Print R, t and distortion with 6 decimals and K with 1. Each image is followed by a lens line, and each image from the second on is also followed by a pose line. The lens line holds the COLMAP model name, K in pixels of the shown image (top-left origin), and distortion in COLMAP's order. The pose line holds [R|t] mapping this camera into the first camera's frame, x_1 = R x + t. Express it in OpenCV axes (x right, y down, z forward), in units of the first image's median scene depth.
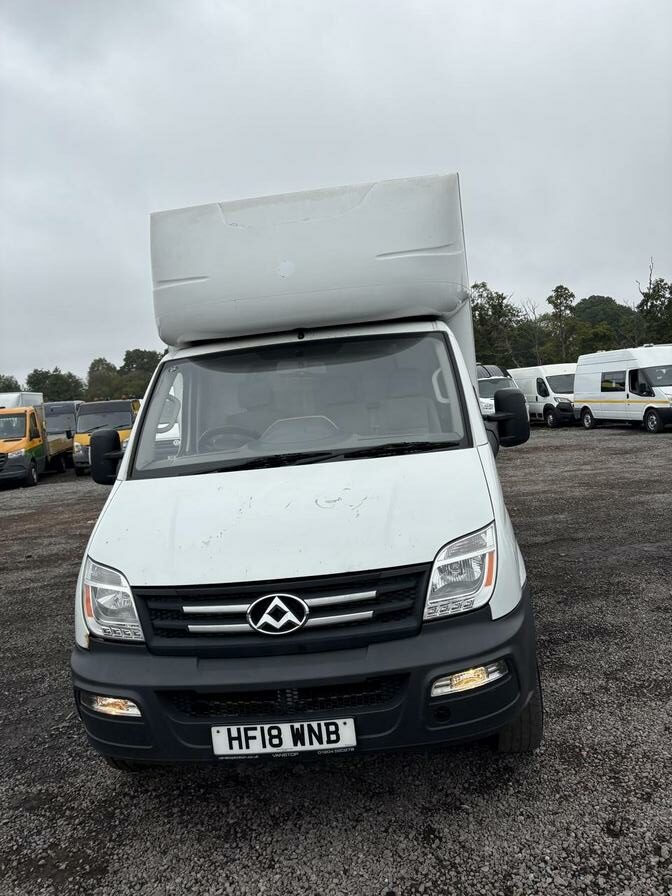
lens RADIAL K [[669.1, 0, 332.4], [0, 669.1, 447.1], [0, 0, 1]] dist [0.058601, -0.071687]
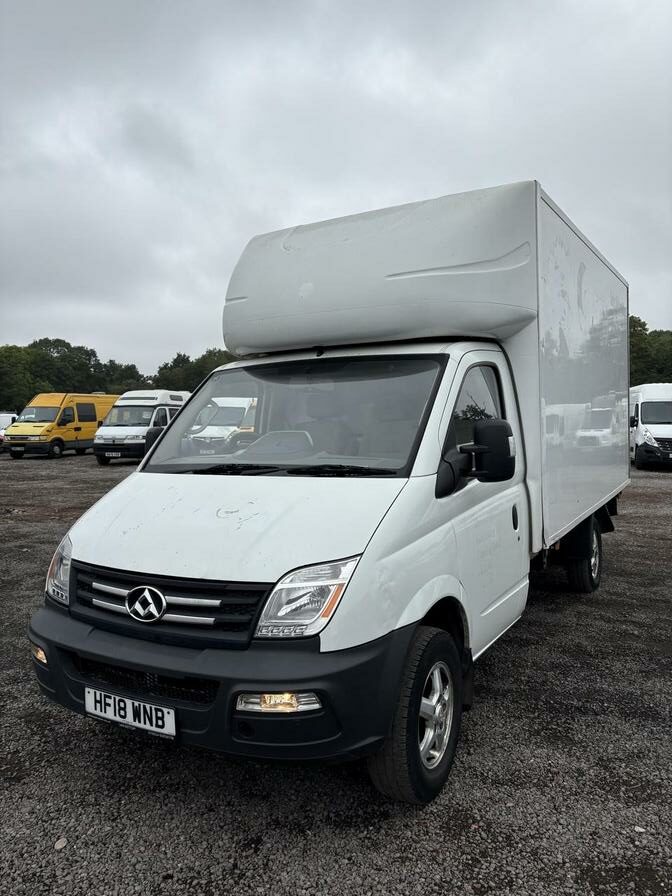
lens RADIAL K [[669.1, 0, 332.4], [0, 669.1, 447.1], [0, 0, 1]] dist [0.058601, -0.071687]
pose [[0.898454, 0.096576, -0.428315, 0.657541], [-0.096448, 0.995094, 0.022059, -0.068896], [0.428344, 0.021491, 0.903360, 0.104618]]
